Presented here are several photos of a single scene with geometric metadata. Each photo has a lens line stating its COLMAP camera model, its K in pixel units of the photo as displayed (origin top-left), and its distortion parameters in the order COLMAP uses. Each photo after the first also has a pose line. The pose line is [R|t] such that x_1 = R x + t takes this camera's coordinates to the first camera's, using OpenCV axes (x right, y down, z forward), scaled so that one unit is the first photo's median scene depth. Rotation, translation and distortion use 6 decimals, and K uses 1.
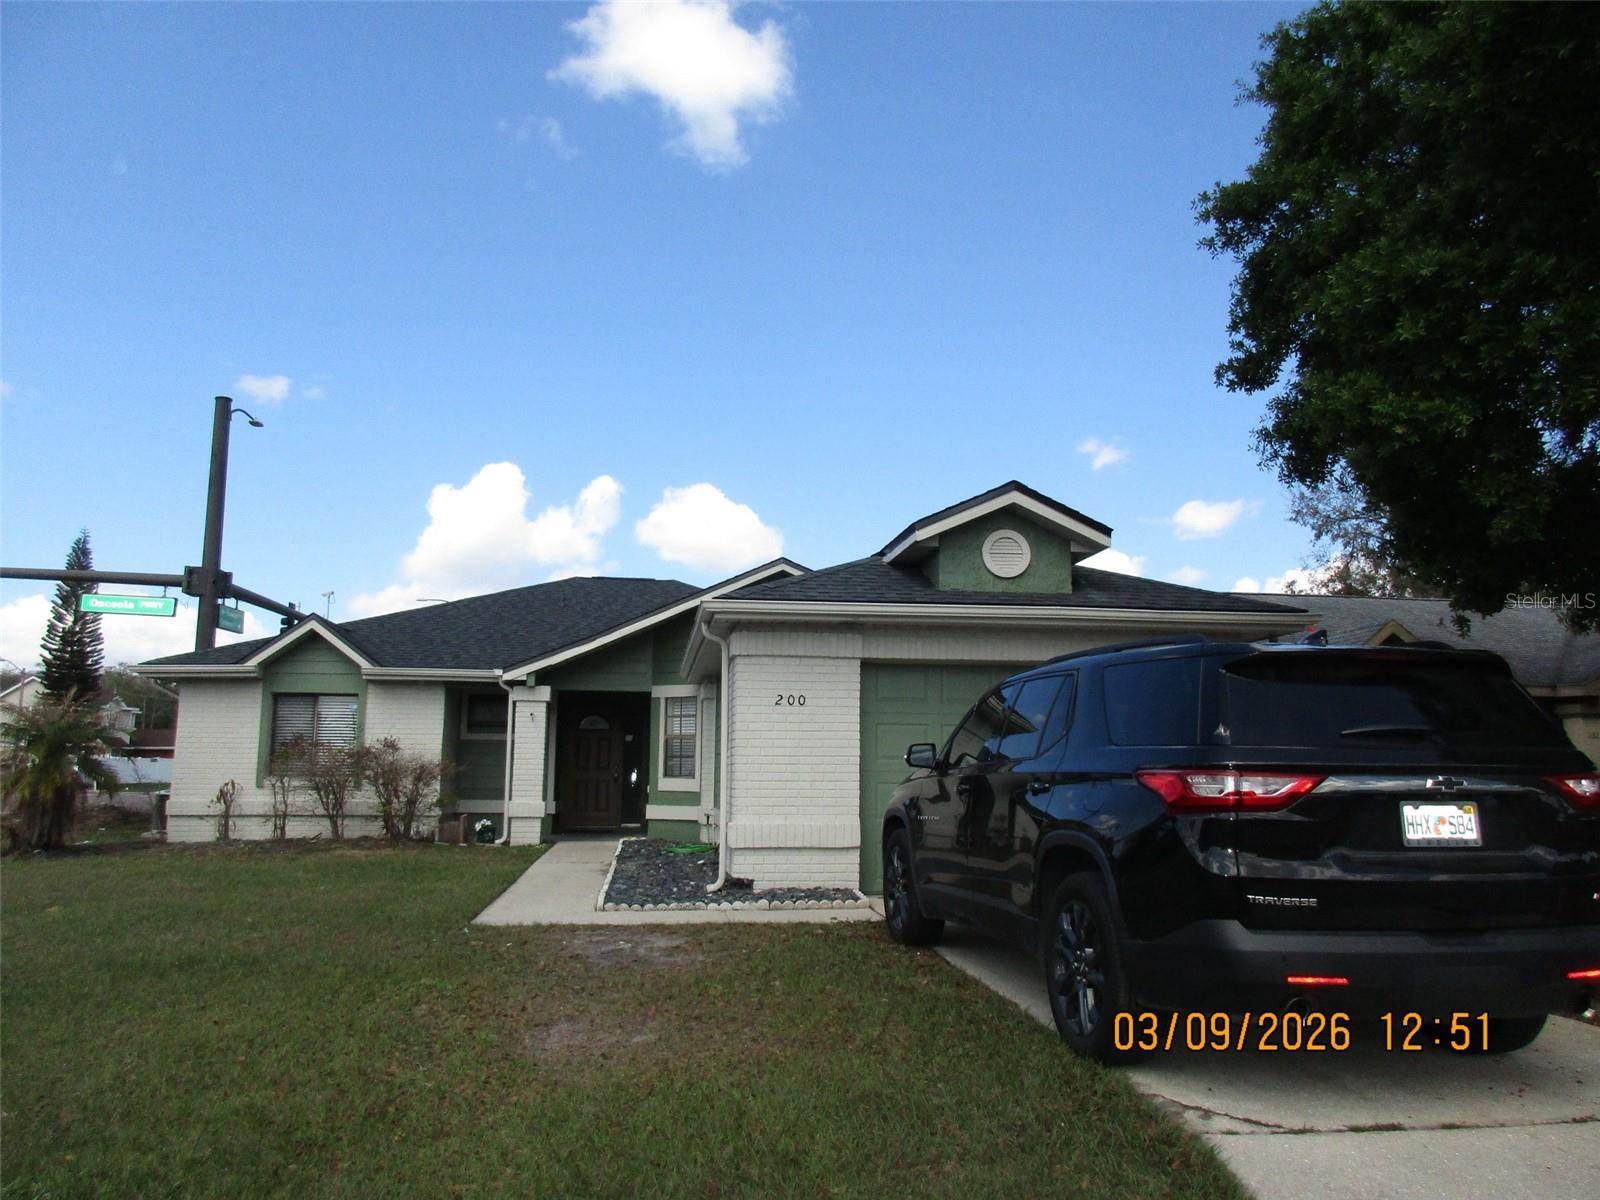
lens RADIAL K [[1196.8, 0, 798.6], [0, 1196.8, 596.8], [0, 0, 1]] dist [0.000443, 0.004776]
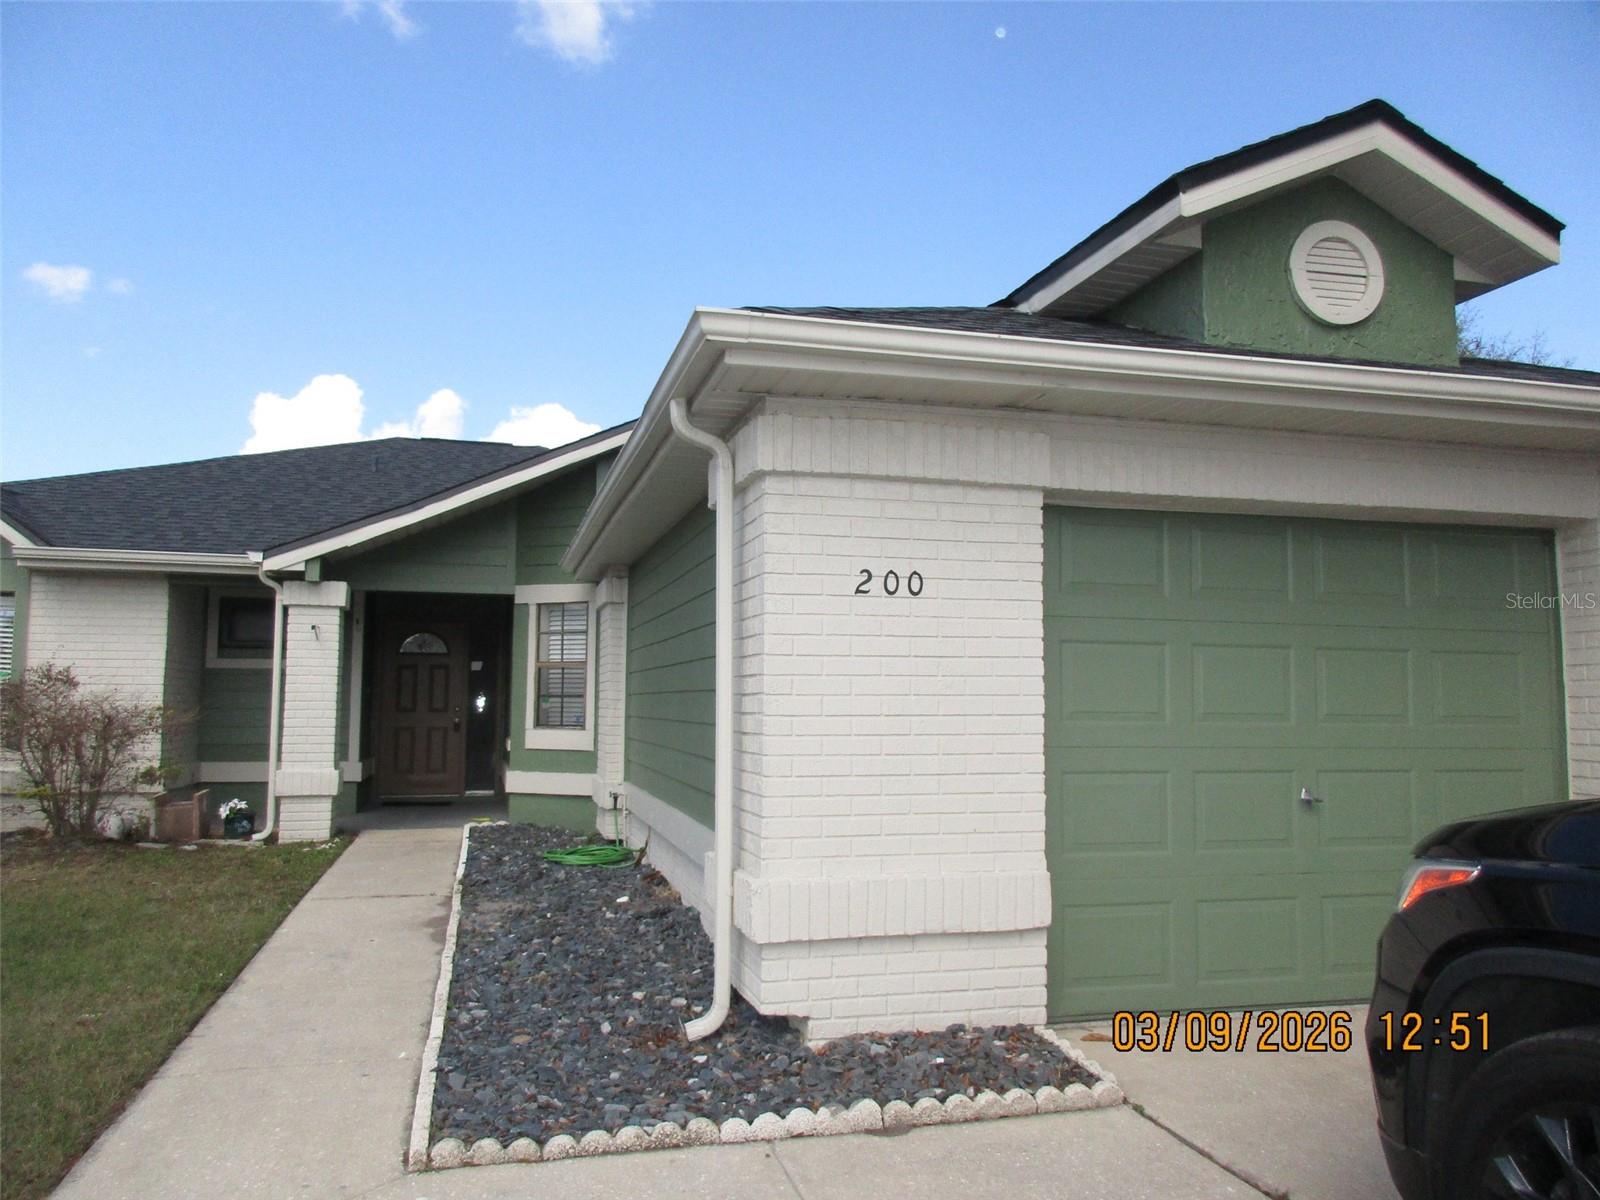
lens RADIAL K [[1196.8, 0, 802.6], [0, 1196.8, 602.0], [0, 0, 1]] dist [0.000443, 0.004776]
pose [[0.991361, 0.008991, 0.130850, -0.057275], [-0.017657, 0.997715, 0.065220, 0.041279], [-0.129965, -0.066967, 0.989255, 0.367456]]
